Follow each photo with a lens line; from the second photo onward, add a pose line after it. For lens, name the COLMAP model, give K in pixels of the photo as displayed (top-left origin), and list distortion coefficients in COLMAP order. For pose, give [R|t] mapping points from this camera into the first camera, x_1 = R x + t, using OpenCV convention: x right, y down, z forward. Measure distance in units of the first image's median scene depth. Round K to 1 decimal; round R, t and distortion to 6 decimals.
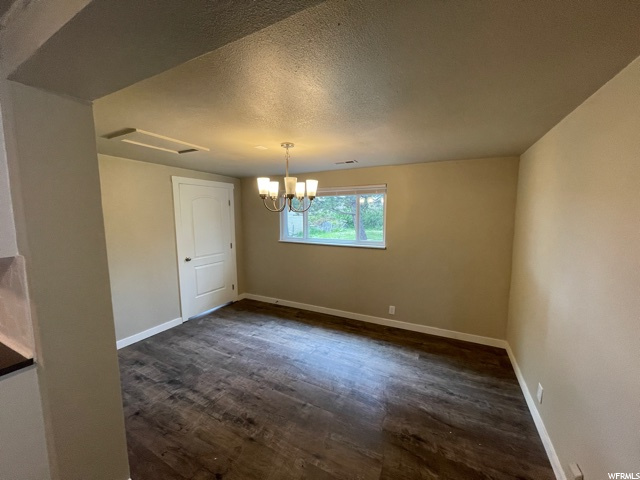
lens RADIAL K [[257.2, 0, 319.0], [0, 257.2, 239.7], [0, 0, 1]] dist [0.000752, -0.000344]
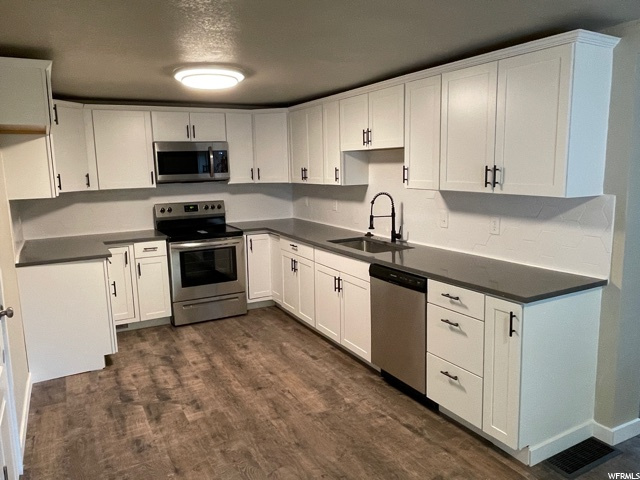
lens RADIAL K [[480.9, 0, 324.1], [0, 480.9, 238.3], [0, 0, 1]] dist [0.004800, -0.006800]
pose [[0.837086, 0.061262, -0.543630, -0.401267], [-0.037393, 0.997793, 0.054864, 0.075059], [0.545791, -0.025598, 0.837530, -0.660850]]
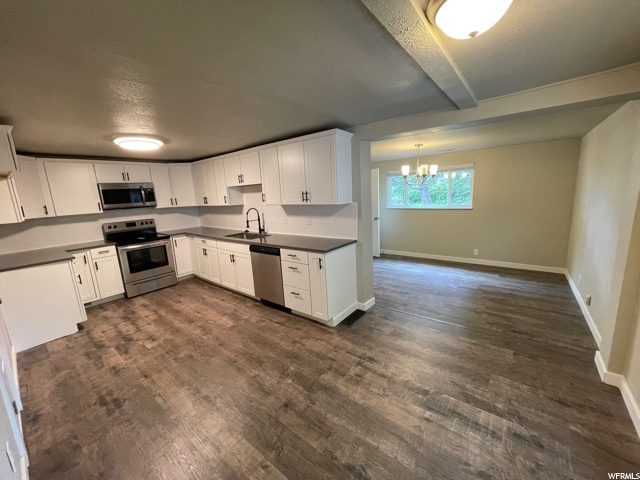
lens RADIAL K [[257.2, 0, 320.9], [0, 257.2, 241.9], [0, 0, 1]] dist [0.000752, -0.000344]
pose [[0.981802, -0.018752, -0.188978, -0.385463], [0.034133, 0.996332, 0.078467, 0.100639], [0.186814, -0.083489, 0.978841, -0.734980]]
